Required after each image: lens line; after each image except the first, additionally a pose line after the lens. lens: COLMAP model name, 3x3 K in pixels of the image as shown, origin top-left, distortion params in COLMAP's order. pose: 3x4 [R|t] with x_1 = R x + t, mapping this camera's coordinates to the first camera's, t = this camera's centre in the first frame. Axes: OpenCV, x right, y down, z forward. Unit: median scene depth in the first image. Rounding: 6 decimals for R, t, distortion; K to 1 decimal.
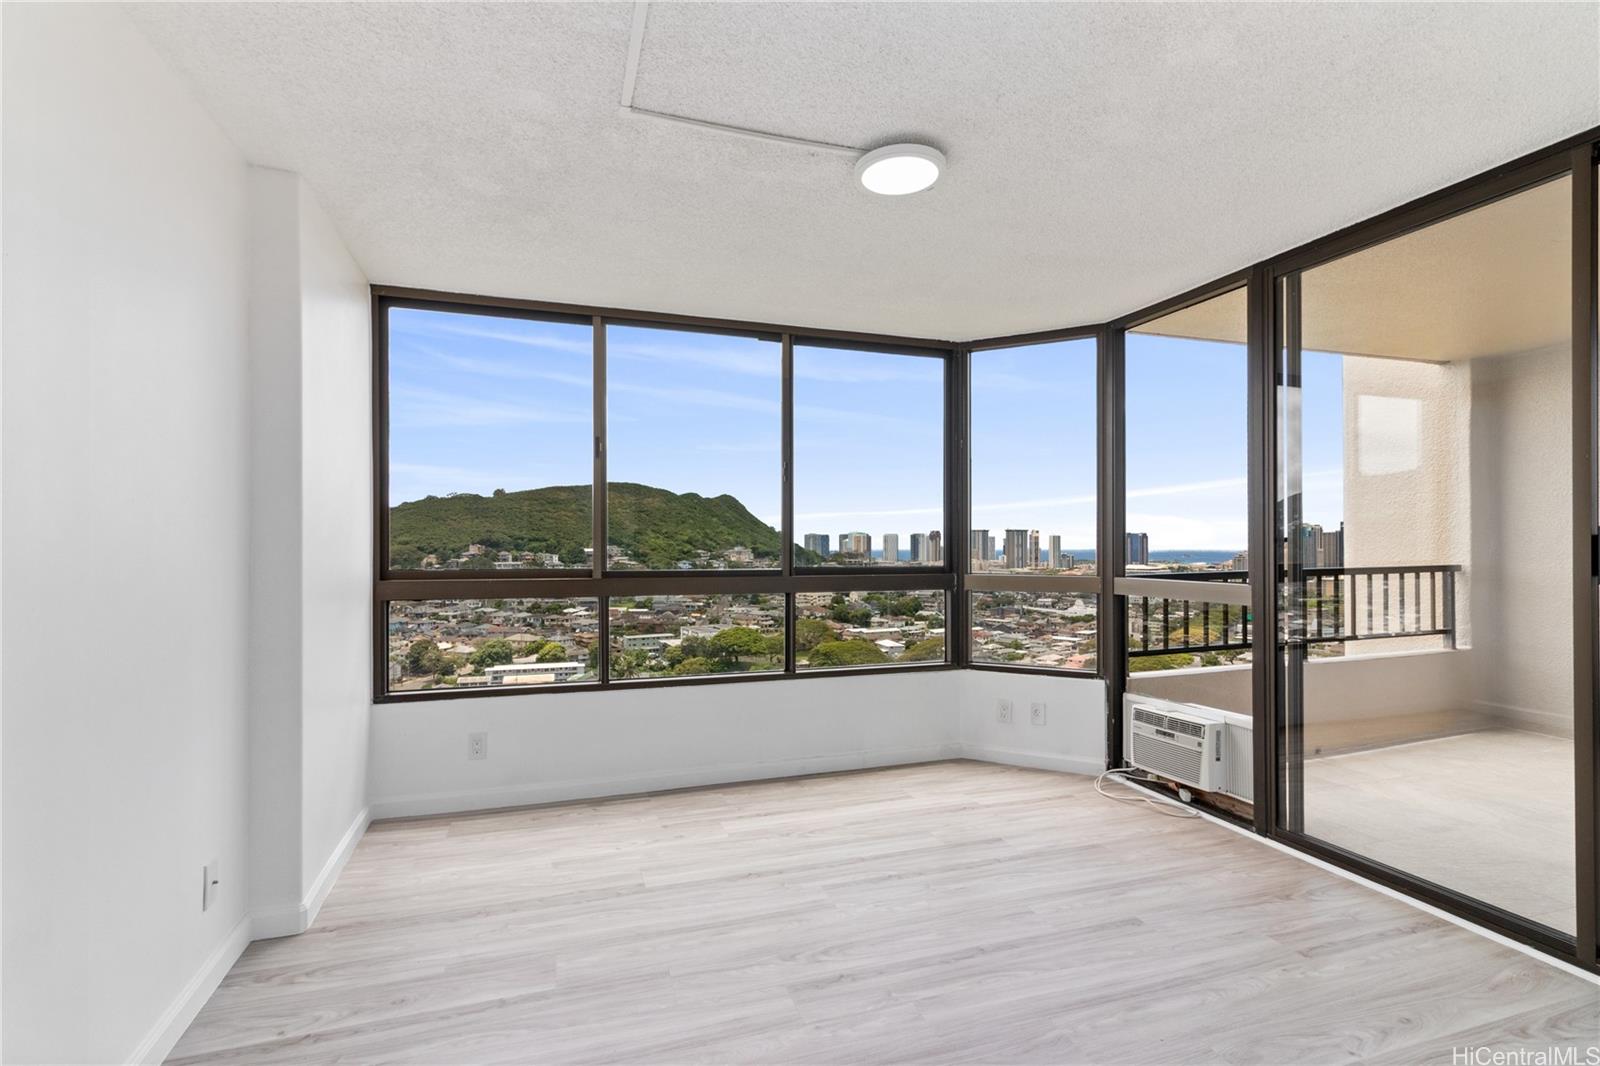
lens RADIAL K [[745.6, 0, 799.0], [0, 745.6, 544.6], [0, 0, 1]] dist [0.002261, 0.000405]
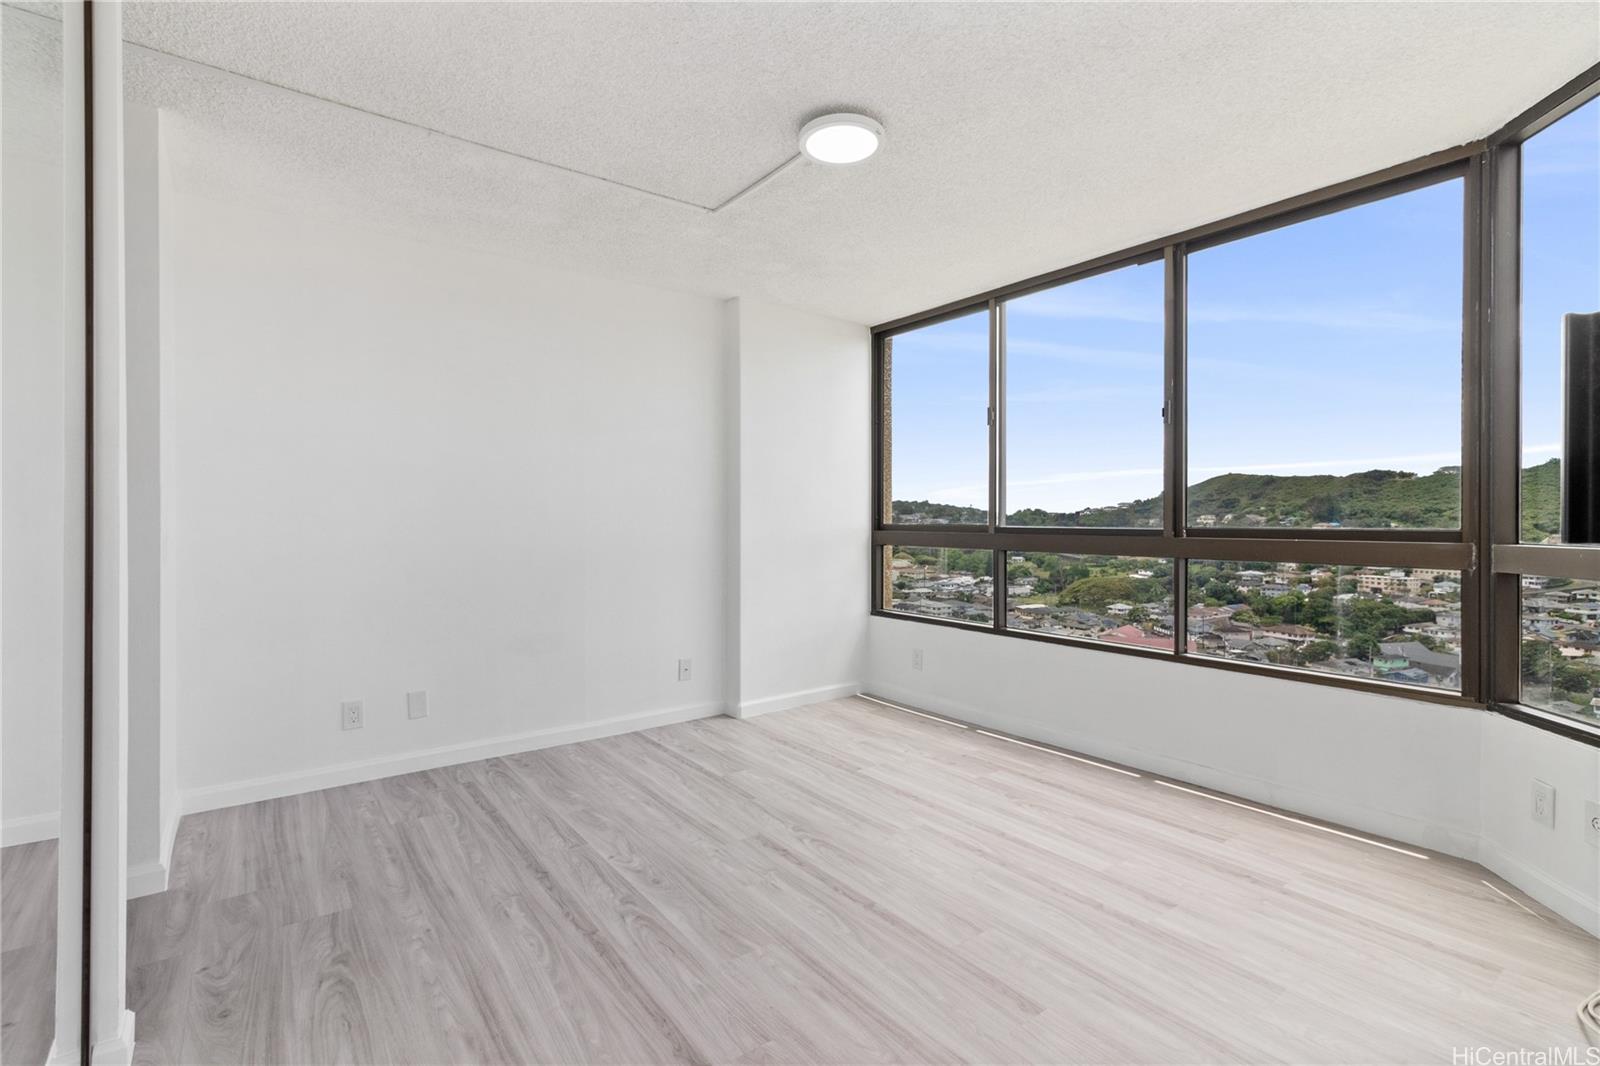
lens RADIAL K [[740.4, 0, 797.2], [0, 740.4, 532.1], [0, 0, 1]] dist [0.002003, 0.000585]
pose [[0.310504, 0.015087, -0.950452, 0.808068], [-0.001089, 0.999879, 0.015515, 0.030191], [0.950571, -0.003783, 0.310483, 0.438007]]
